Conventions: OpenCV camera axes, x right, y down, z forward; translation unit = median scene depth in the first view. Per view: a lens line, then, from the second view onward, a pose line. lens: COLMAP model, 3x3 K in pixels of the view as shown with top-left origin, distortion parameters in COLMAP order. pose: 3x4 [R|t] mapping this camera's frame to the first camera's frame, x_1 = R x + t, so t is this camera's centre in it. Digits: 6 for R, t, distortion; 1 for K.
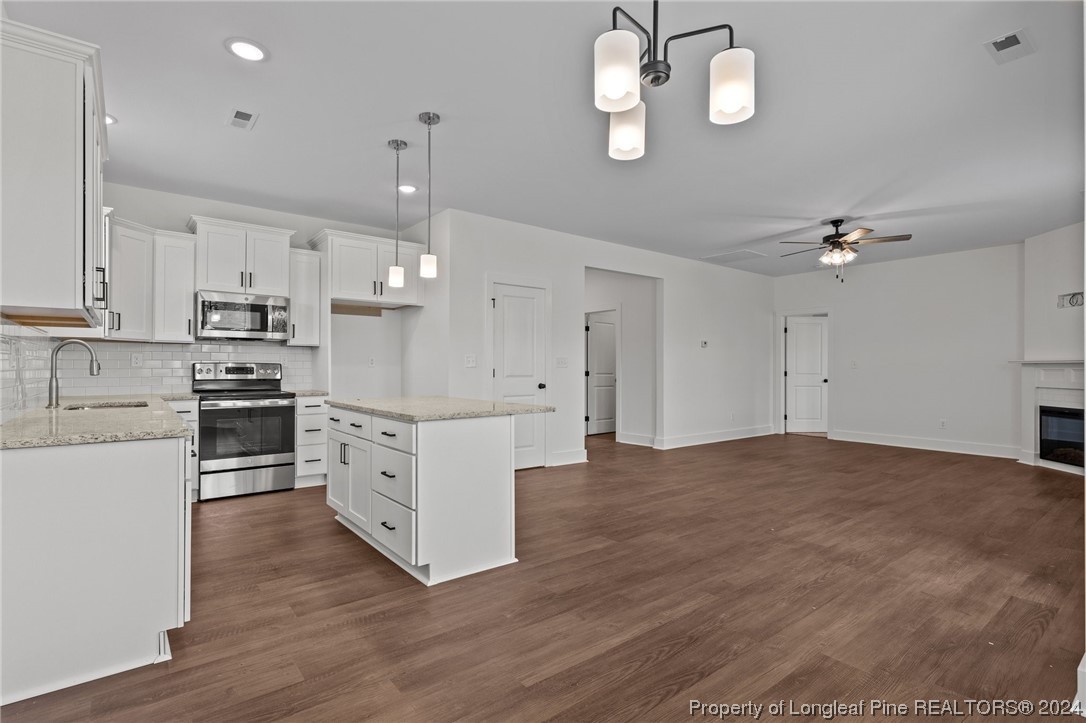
lens RADIAL K [[525.9, 0, 543.0], [0, 525.9, 361.5], [0, 0, 1]] dist [-0.004047, -0.000587]
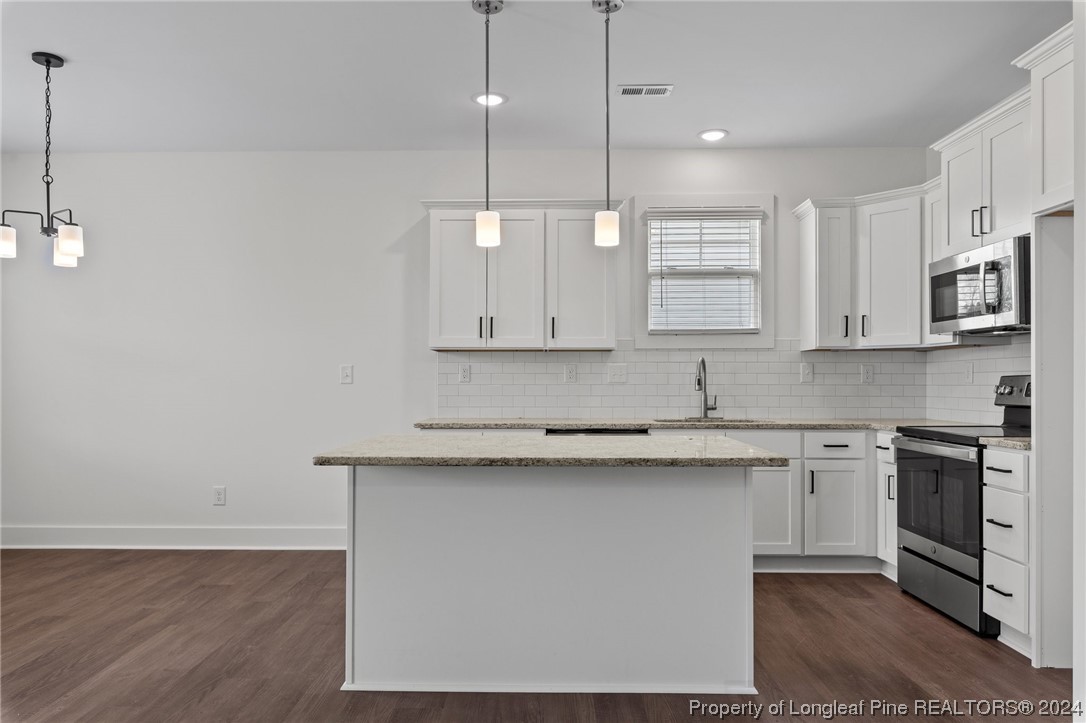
lens RADIAL K [[729.5, 0, 533.5], [0, 729.5, 378.9], [0, 0, 1]] dist [0.000163, -0.001625]
pose [[-0.645923, -0.003864, -0.763392, 0.306441], [0.007155, 0.999913, -0.011115, 0.011307], [0.763369, -0.012641, -0.645839, 1.131396]]
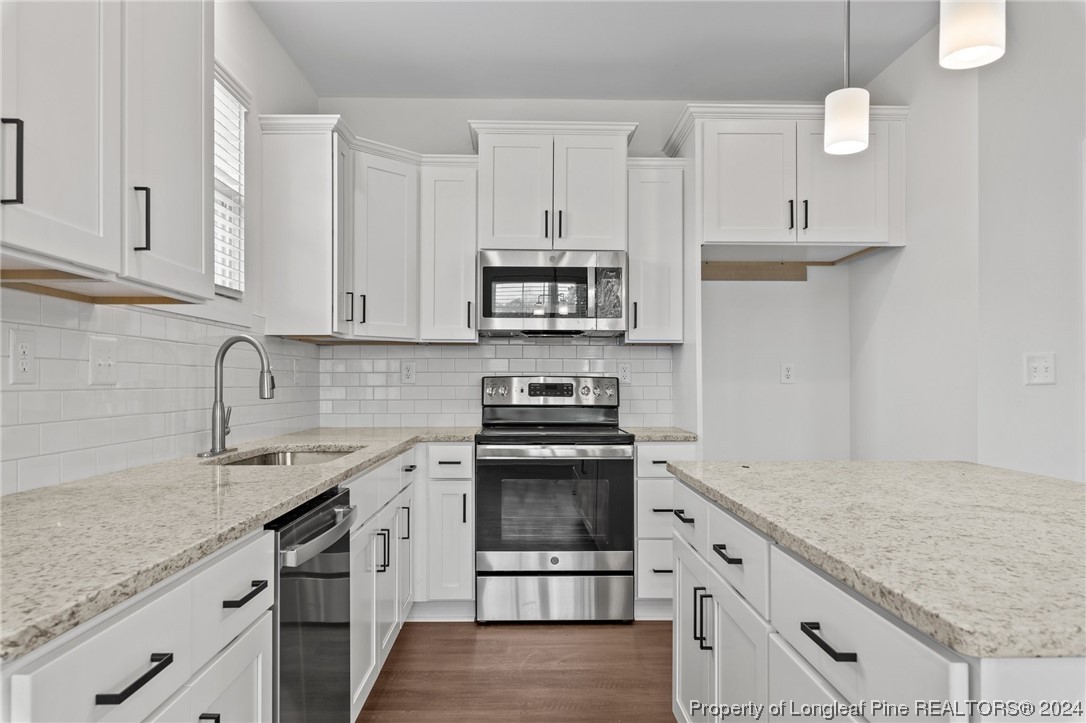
lens RADIAL K [[729.5, 0, 533.5], [0, 729.5, 378.9], [0, 0, 1]] dist [0.000163, -0.001625]
pose [[0.789401, -0.003901, -0.613866, -0.114811], [0.006474, 0.999977, 0.001971, 0.003830], [0.613844, -0.005530, 0.789408, 0.384592]]
